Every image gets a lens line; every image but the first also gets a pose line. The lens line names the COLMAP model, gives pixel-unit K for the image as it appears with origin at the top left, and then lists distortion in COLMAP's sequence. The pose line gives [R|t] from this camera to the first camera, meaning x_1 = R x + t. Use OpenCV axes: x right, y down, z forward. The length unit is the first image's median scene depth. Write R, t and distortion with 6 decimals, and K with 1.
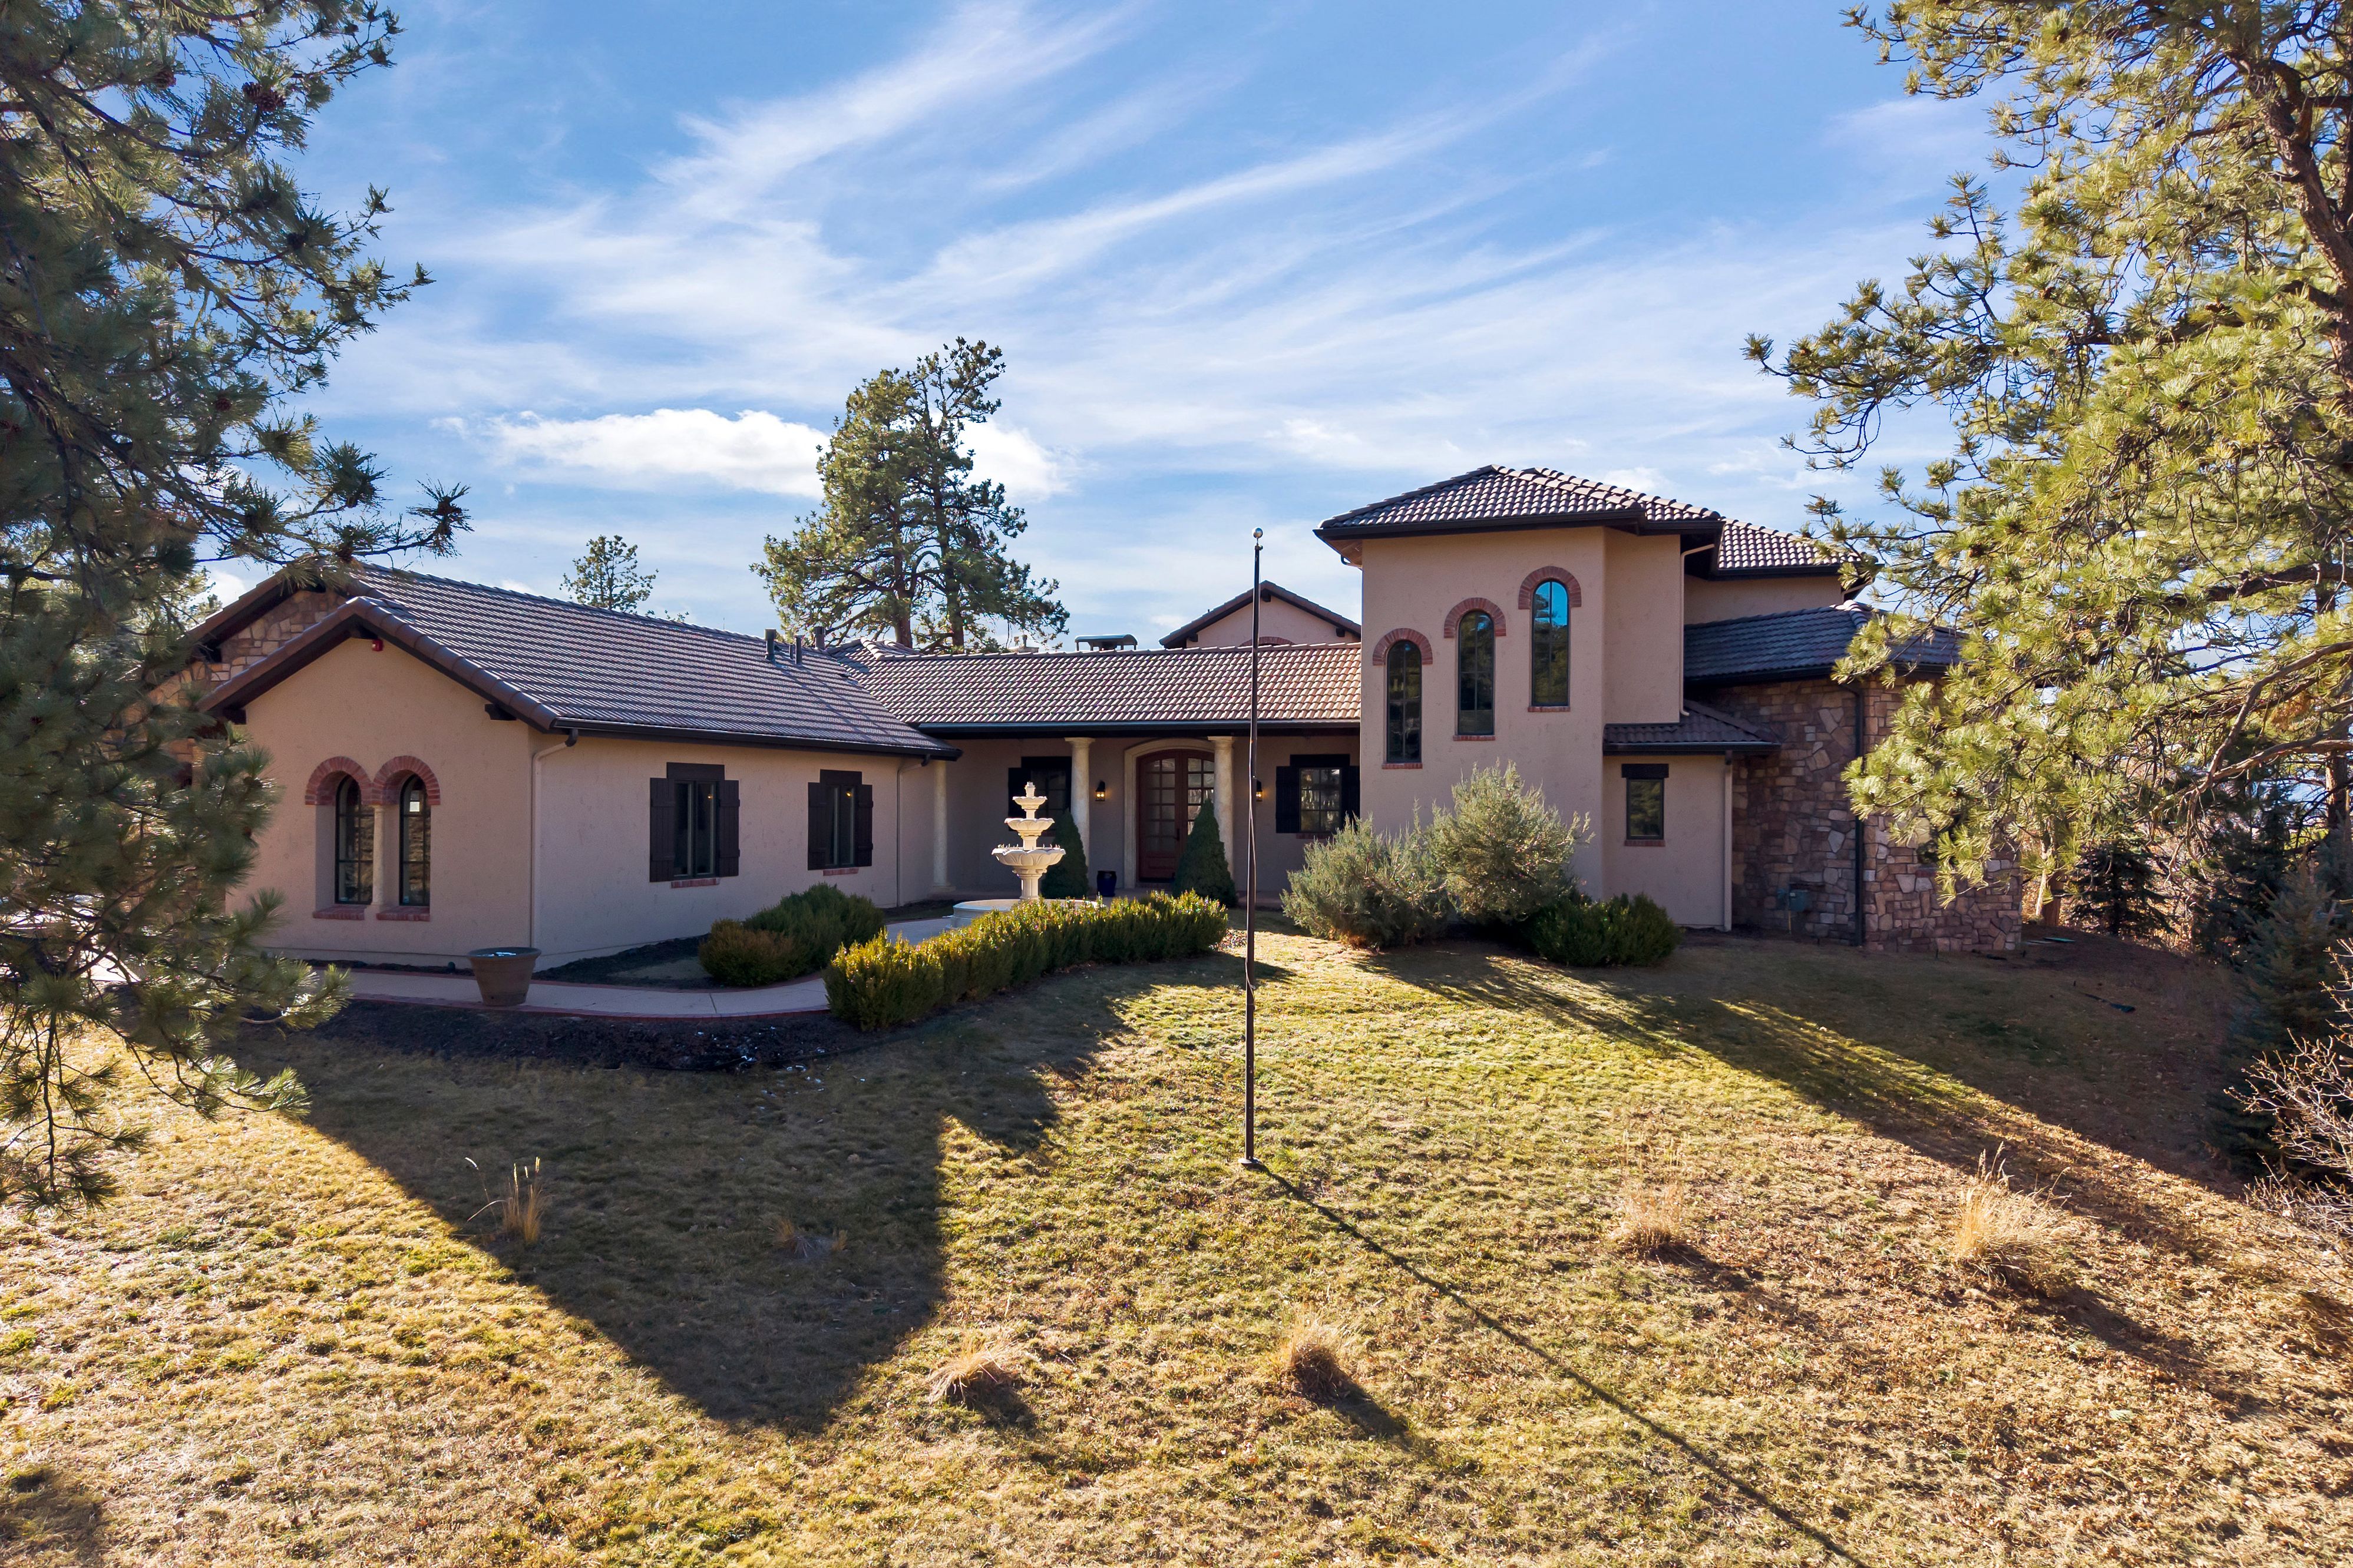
lens RADIAL K [[1654.1, 0, 1152.4], [0, 1654.1, 800.0], [0, 0, 1]] dist [0.003849, -0.002189]
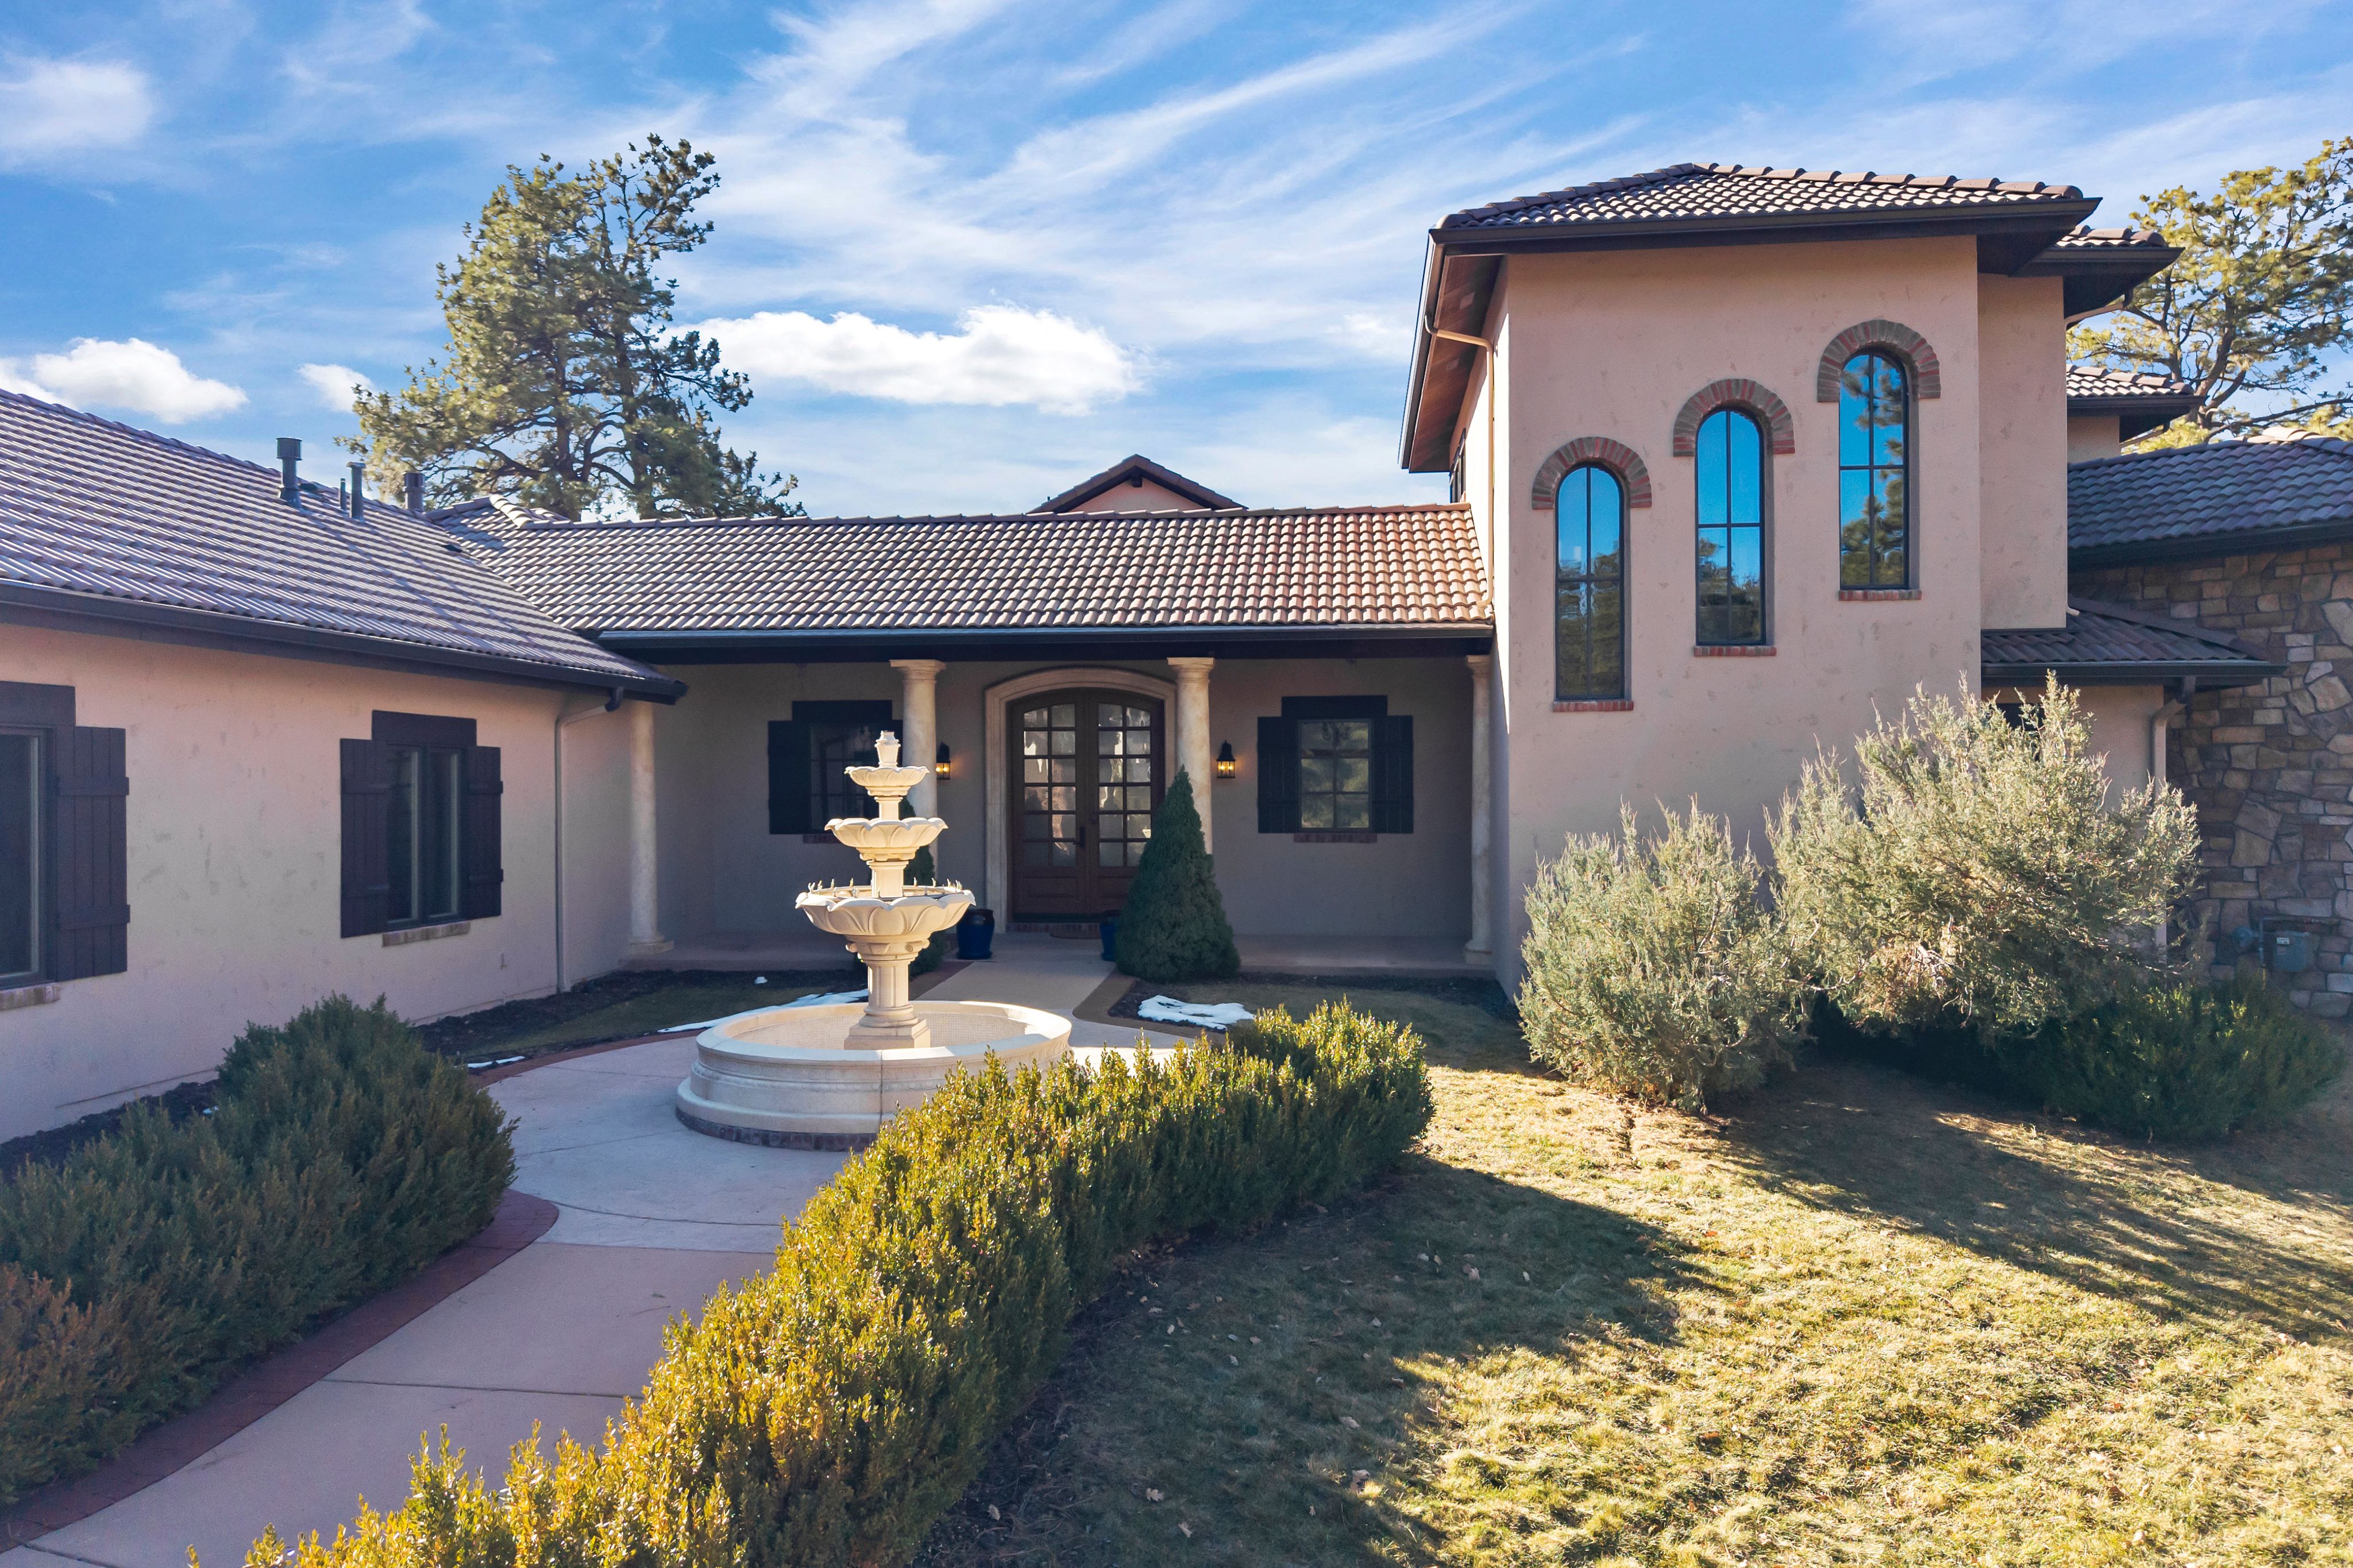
lens RADIAL K [[1700.6, 0, 1176.5], [0, 1700.6, 784.0], [0, 0, 1]] dist [0.088952, -0.258951]
pose [[0.982450, -0.004095, 0.186479, -0.074472], [0.003846, 0.999991, 0.001698, 0.001913], [-0.186484, -0.000951, 0.982457, 0.512840]]
